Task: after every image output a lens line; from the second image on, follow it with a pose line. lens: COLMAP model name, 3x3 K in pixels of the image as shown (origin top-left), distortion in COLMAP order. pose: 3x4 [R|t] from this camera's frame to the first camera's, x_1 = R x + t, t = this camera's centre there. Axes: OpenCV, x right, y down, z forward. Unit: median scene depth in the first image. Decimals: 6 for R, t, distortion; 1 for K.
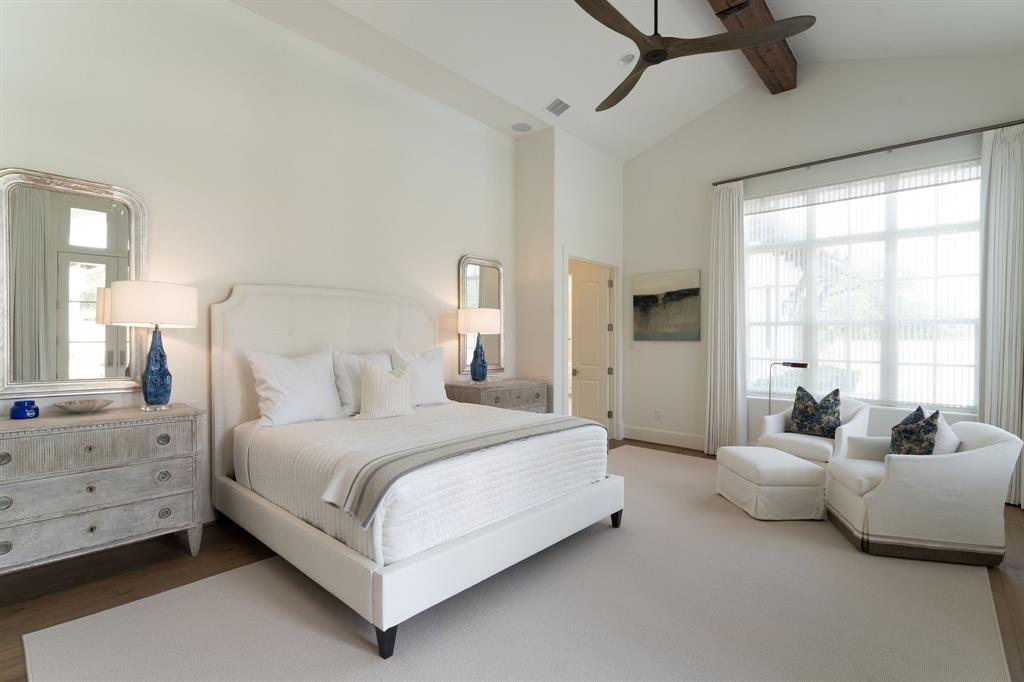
lens RADIAL K [[479.6, 0, 512.0], [0, 479.6, 341.0], [0, 0, 1]] dist [0.001362, 0.000426]
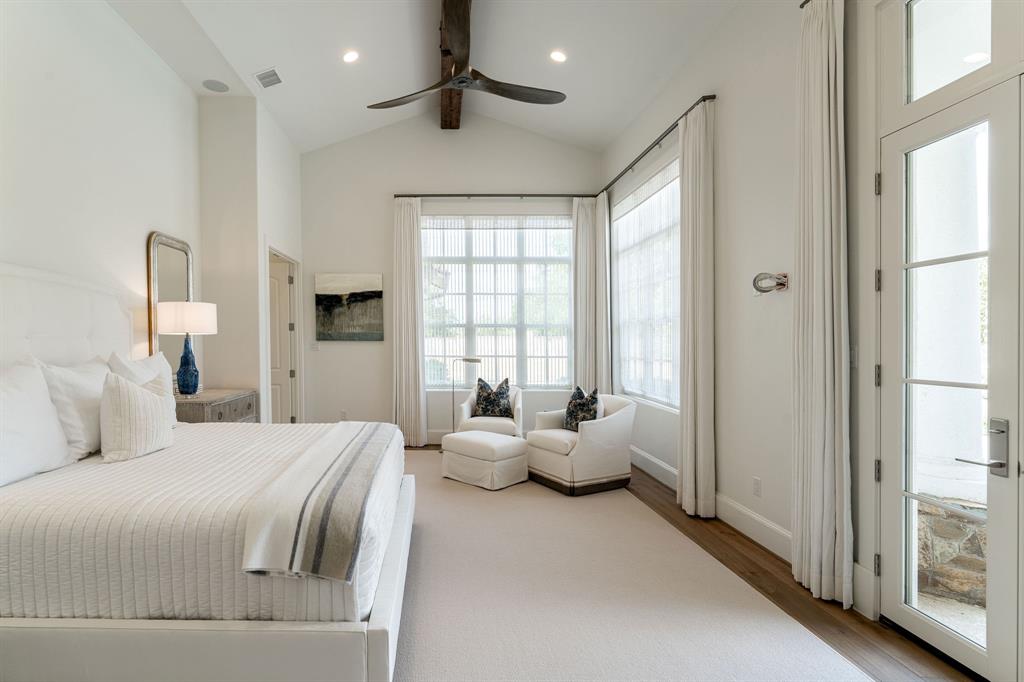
lens RADIAL K [[470.4, 0, 512.0], [0, 470.4, 341.0], [0, 0, 1]] dist [0.000805, 0.000192]
pose [[0.754864, -0.006704, 0.655847, -0.132196], [0.005911, 0.999977, 0.003419, -0.003016], [-0.655855, 0.001296, 0.754886, 0.048461]]
